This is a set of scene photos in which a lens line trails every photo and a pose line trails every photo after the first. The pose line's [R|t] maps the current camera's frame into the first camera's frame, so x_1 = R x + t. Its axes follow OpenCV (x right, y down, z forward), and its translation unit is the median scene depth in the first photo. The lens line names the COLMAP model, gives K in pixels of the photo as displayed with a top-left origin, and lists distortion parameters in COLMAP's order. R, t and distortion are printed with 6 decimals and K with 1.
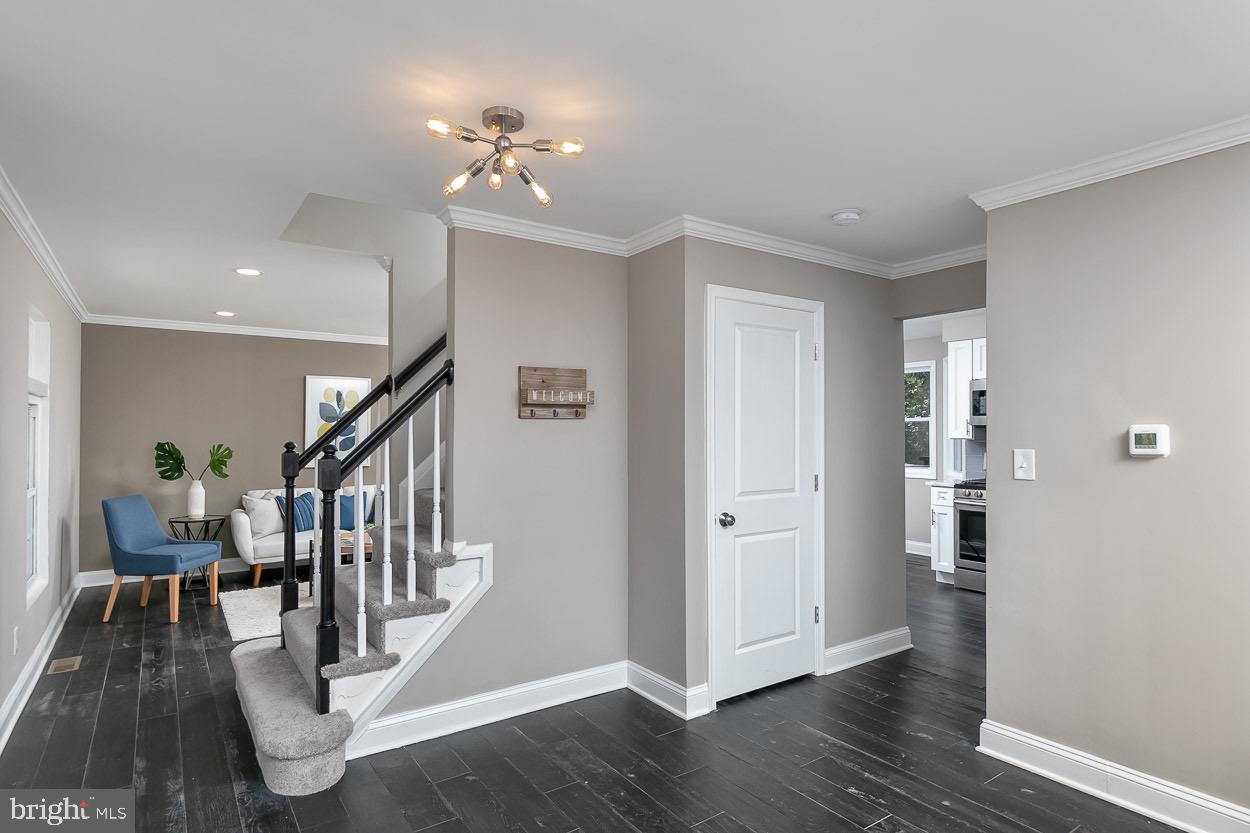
lens RADIAL K [[666.3, 0, 637.8], [0, 666.3, 438.5], [0, 0, 1]] dist [-0.003164, -0.001592]
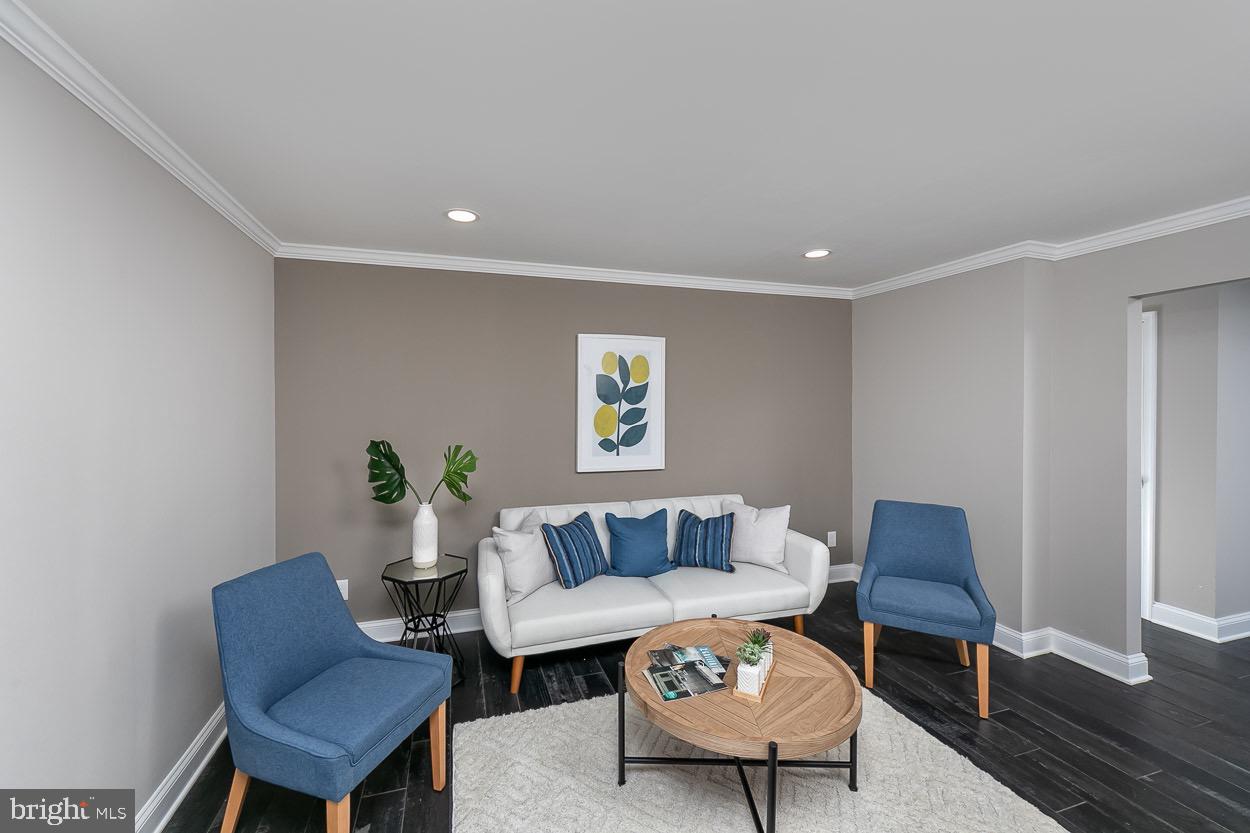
lens RADIAL K [[485.7, 0, 621.0], [0, 485.7, 408.4], [0, 0, 1]] dist [0.001346, 0.000084]
pose [[0.957141, -0.002490, -0.289613, -0.153841], [0.003733, 0.999986, 0.003741, -0.010465], [0.289599, -0.004662, 0.957137, 0.265508]]
